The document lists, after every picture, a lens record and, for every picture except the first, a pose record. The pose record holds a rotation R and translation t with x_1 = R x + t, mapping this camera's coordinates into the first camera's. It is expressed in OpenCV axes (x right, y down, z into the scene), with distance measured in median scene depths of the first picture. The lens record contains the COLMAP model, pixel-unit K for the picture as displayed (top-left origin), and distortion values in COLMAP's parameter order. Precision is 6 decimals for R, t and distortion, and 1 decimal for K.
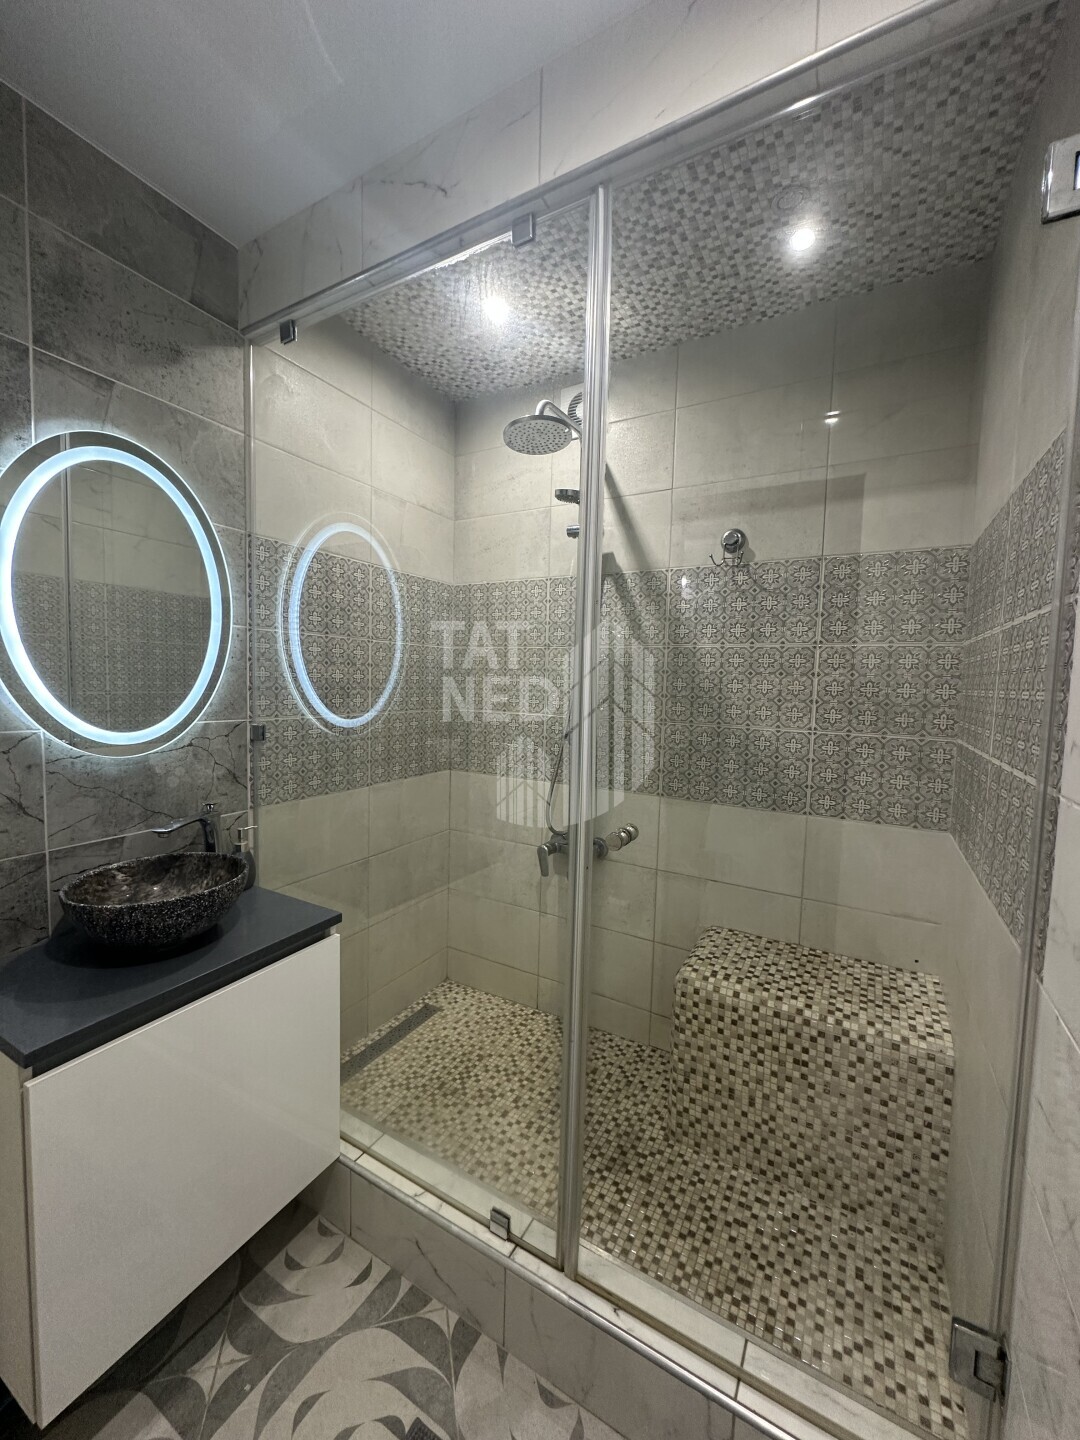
lens RADIAL K [[574.9, 0, 536.7], [0, 574.9, 718.4], [0, 0, 1]] dist [-0.003154, 0.001272]
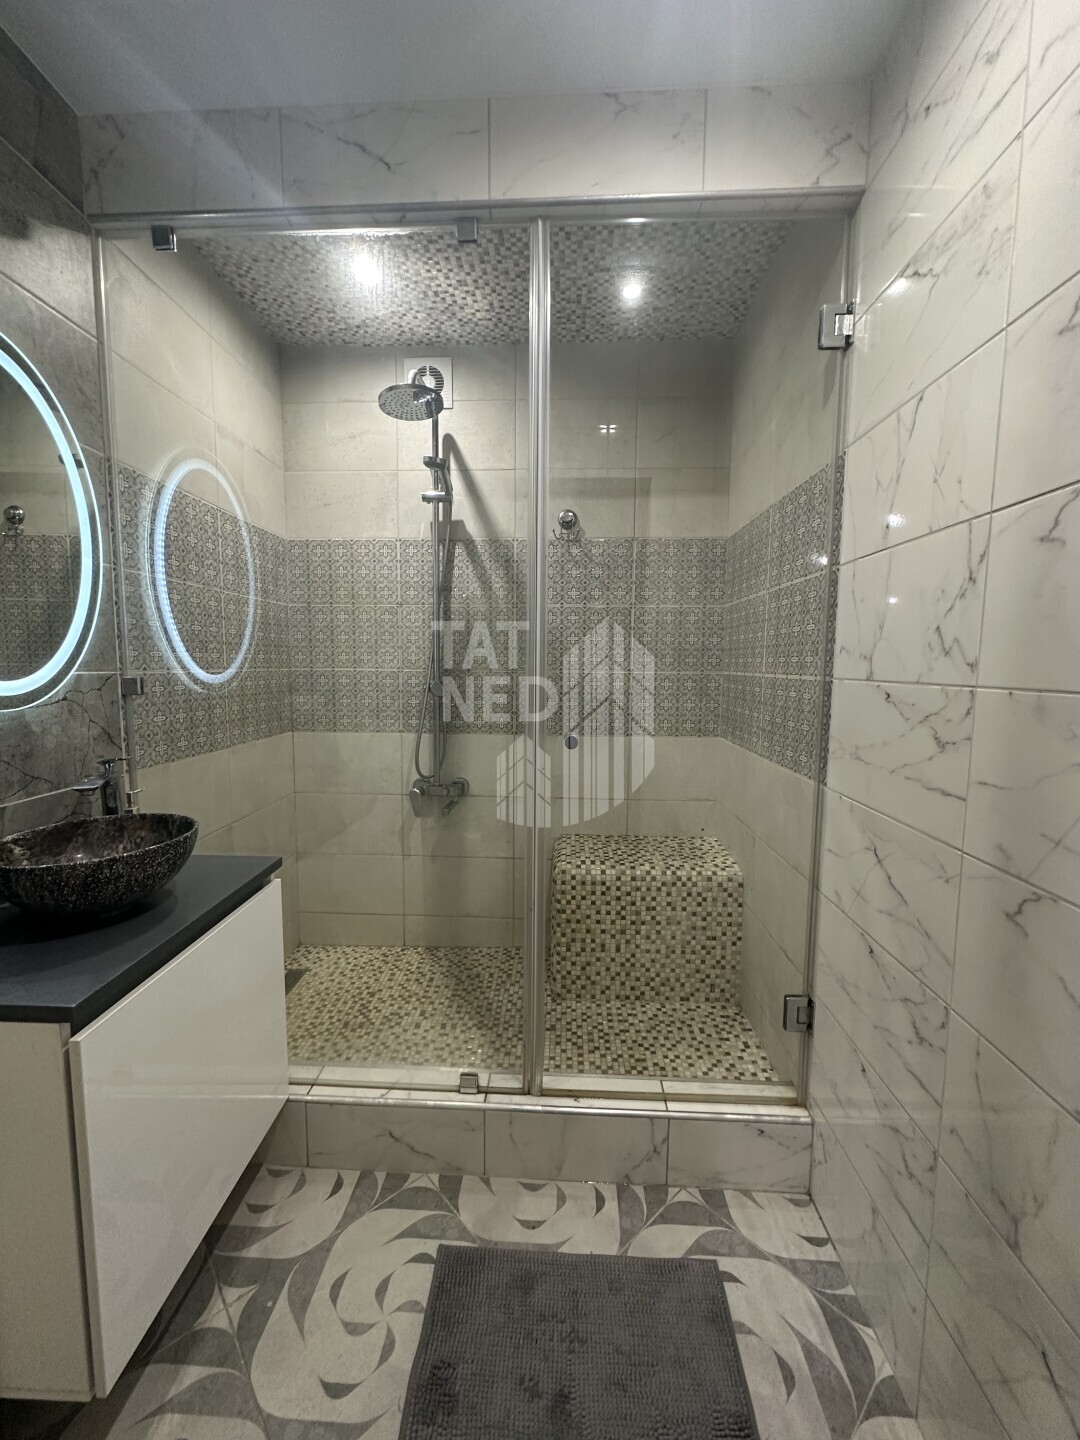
lens RADIAL K [[574.9, 0, 540.1], [0, 574.9, 717.5], [0, 0, 1]] dist [-0.003154, 0.001272]
pose [[0.888865, -0.061128, 0.454073, -0.341942], [0.044966, 0.997914, 0.046318, 0.062081], [-0.455957, -0.020753, 0.889760, -0.085631]]
